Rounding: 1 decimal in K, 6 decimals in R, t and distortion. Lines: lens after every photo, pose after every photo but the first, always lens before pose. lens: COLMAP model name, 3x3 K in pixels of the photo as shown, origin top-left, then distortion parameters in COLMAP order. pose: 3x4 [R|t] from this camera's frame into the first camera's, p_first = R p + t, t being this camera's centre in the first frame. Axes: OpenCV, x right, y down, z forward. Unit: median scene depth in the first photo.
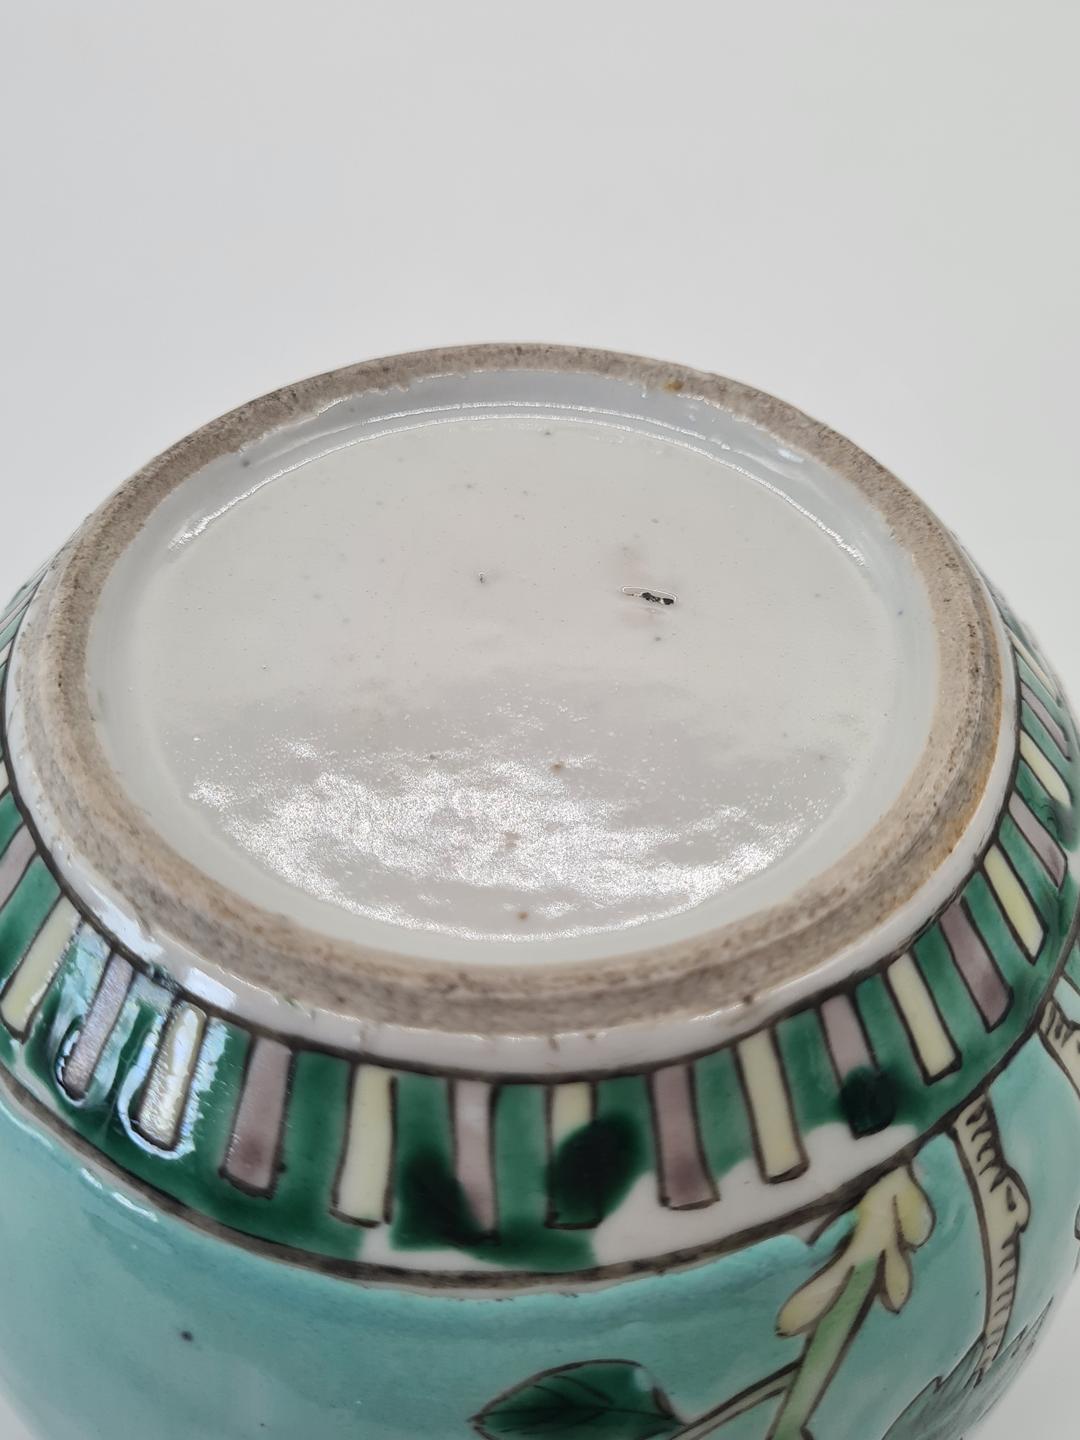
lens RADIAL K [[1171.6, 0, 533.7], [0, 1171.6, 719.7], [0, 0, 1]] dist [0.002480, -0.000383]
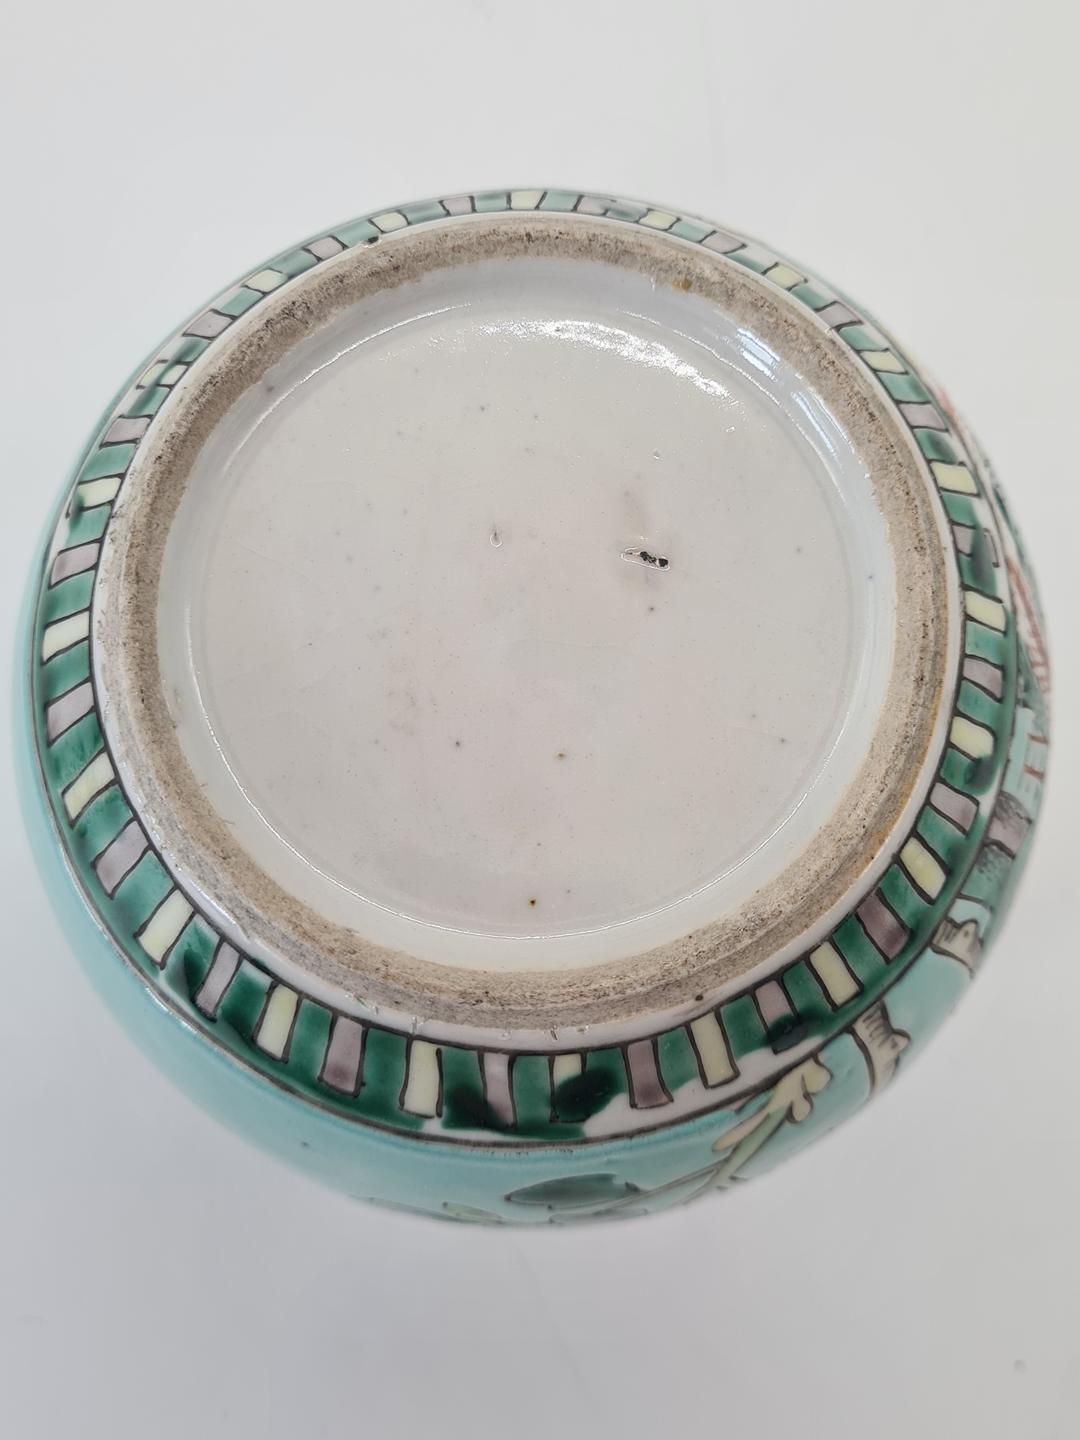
lens RADIAL K [[1085.5, 0, 540.0], [0, 1085.5, 720.0], [0, 0, 1]] dist [0.004500, 0.001193]
pose [[0.999760, -0.002895, -0.021728, 0.027135], [0.011467, 0.913854, 0.405881, -0.533158], [0.018681, -0.406032, 0.913668, -0.010090]]
